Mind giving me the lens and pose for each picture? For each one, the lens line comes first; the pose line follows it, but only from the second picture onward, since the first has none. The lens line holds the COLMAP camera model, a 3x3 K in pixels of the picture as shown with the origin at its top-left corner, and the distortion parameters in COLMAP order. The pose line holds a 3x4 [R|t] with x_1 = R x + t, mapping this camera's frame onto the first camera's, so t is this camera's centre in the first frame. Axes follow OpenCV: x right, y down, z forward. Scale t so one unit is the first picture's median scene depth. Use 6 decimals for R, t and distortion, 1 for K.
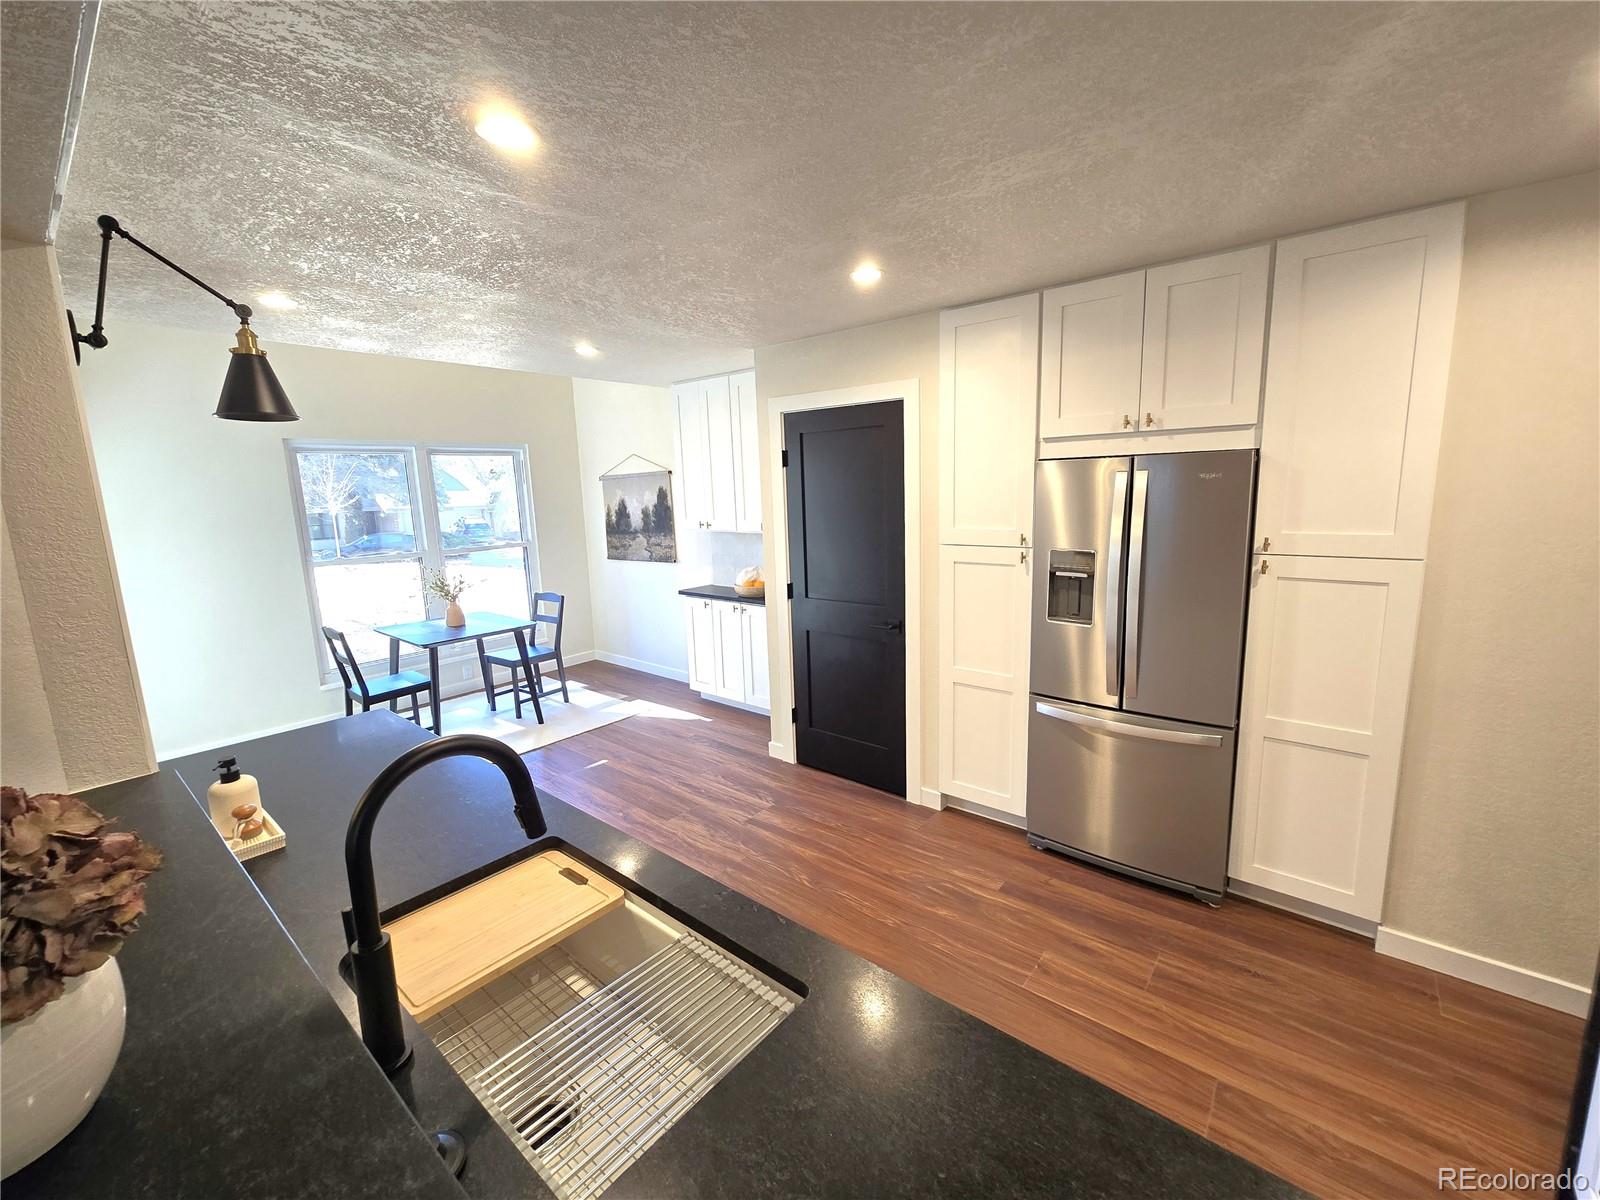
lens RADIAL K [[654.0, 0, 802.5], [0, 654.0, 589.4], [0, 0, 1]] dist [-0.003198, 0.000106]
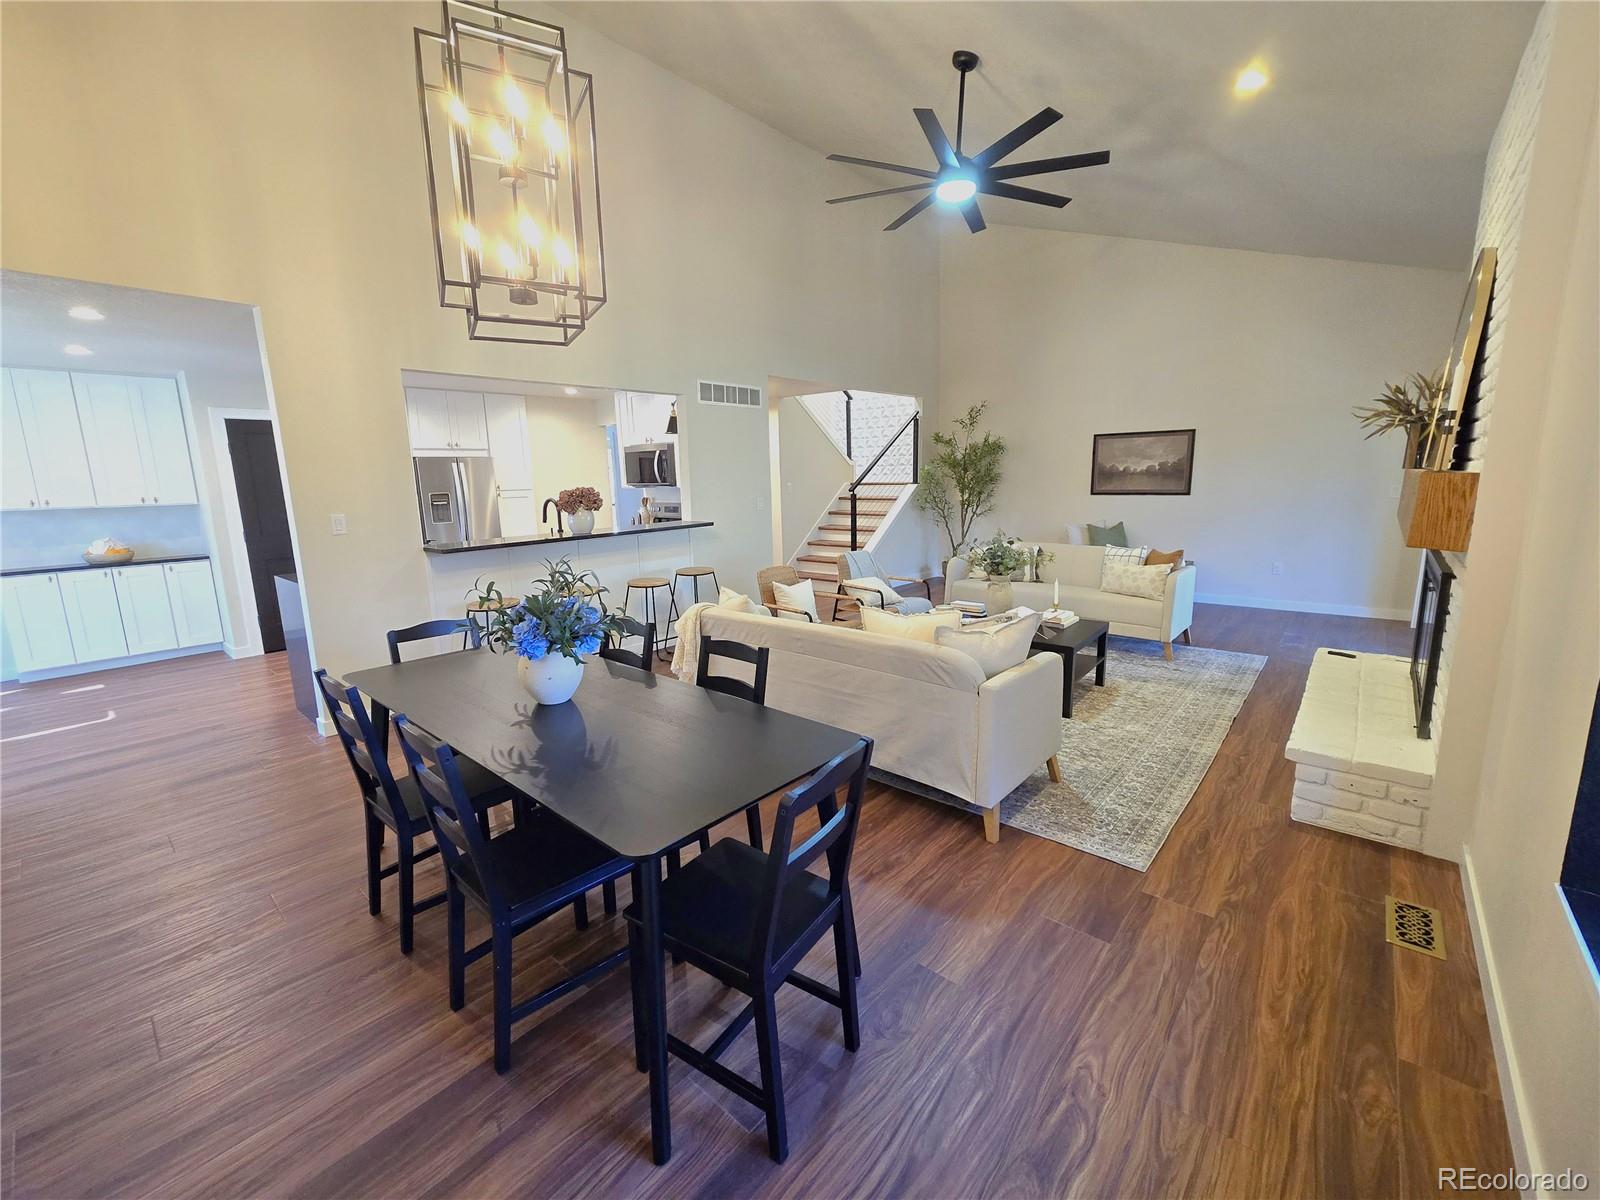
lens RADIAL K [[654.0, 0, 802.5], [0, 654.0, 589.4], [0, 0, 1]] dist [-0.003198, 0.000106]
pose [[0.035983, -0.144744, 0.988815, -1.031328], [0.181744, 0.973903, 0.135948, 0.105514], [-0.982687, 0.174819, 0.061350, -0.233183]]
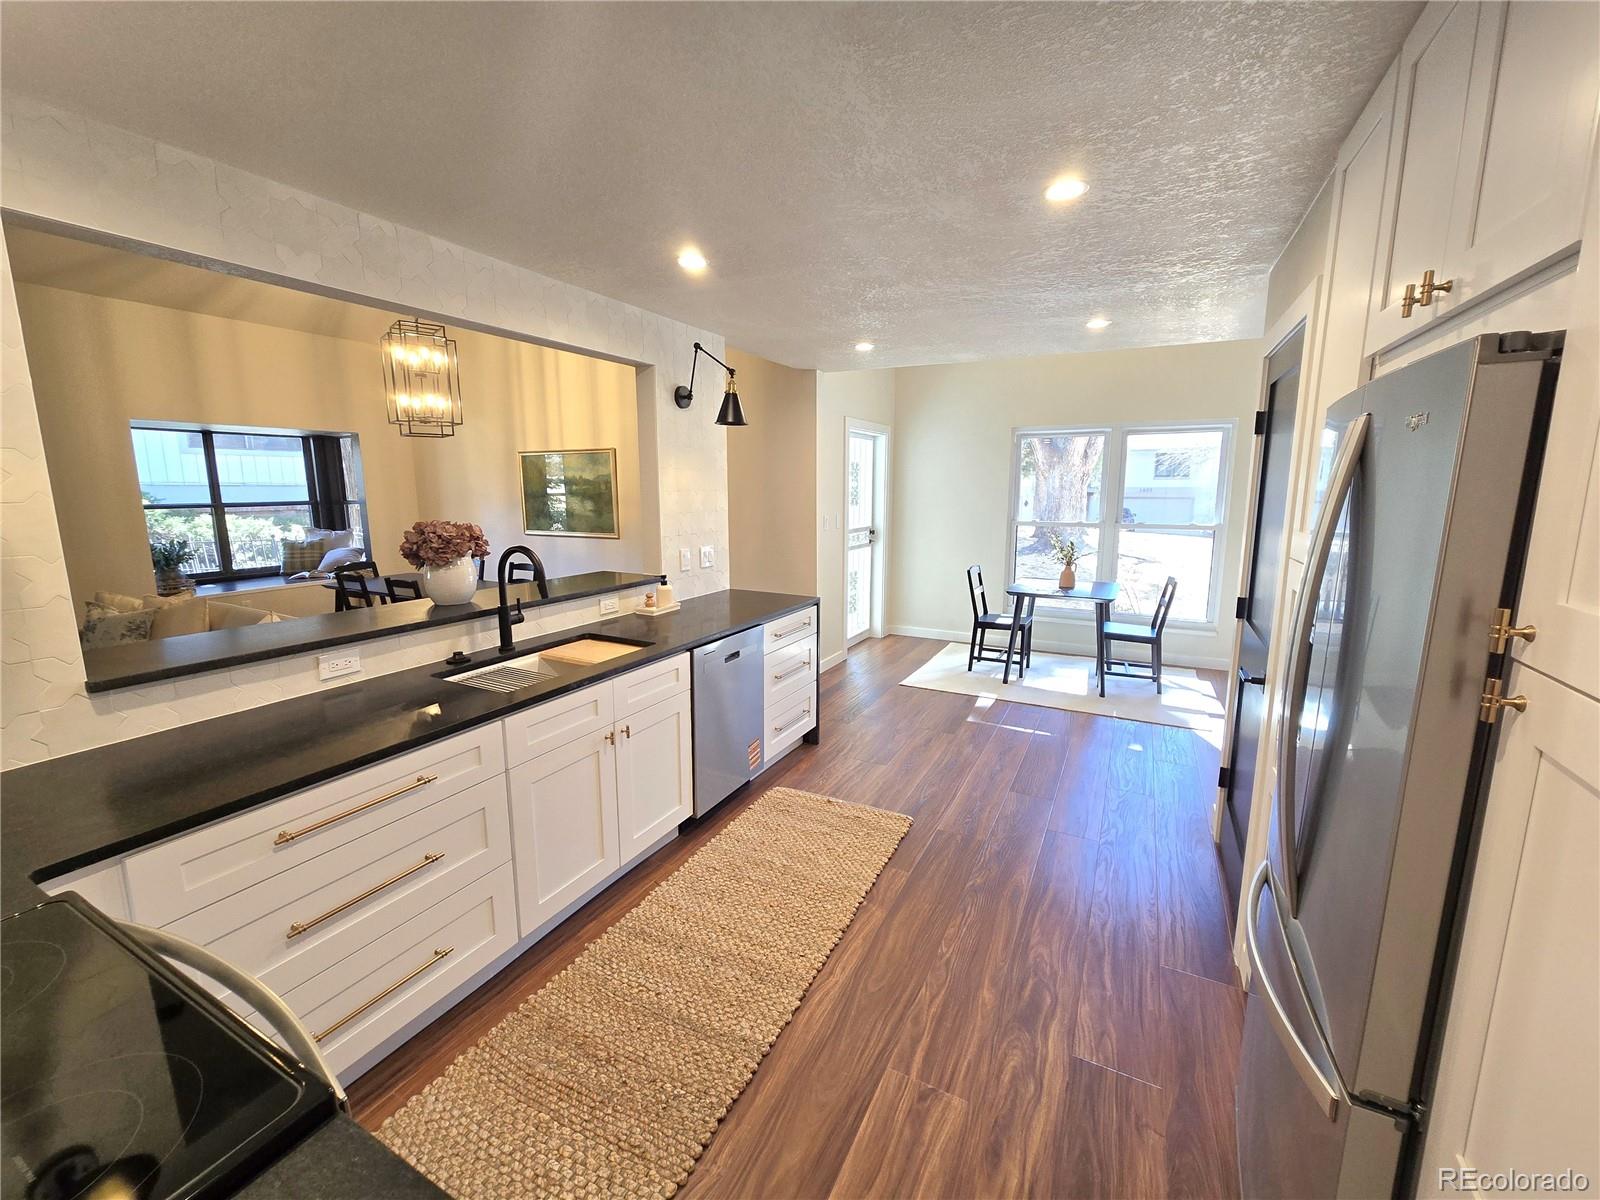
lens RADIAL K [[654.0, 0, 802.5], [0, 654.0, 589.4], [0, 0, 1]] dist [-0.003198, 0.000106]
pose [[0.209744, 0.188025, -0.959507, 0.406970], [-0.159232, 0.974804, 0.156215, -0.037542], [0.964703, 0.120019, 0.234399, 0.258549]]
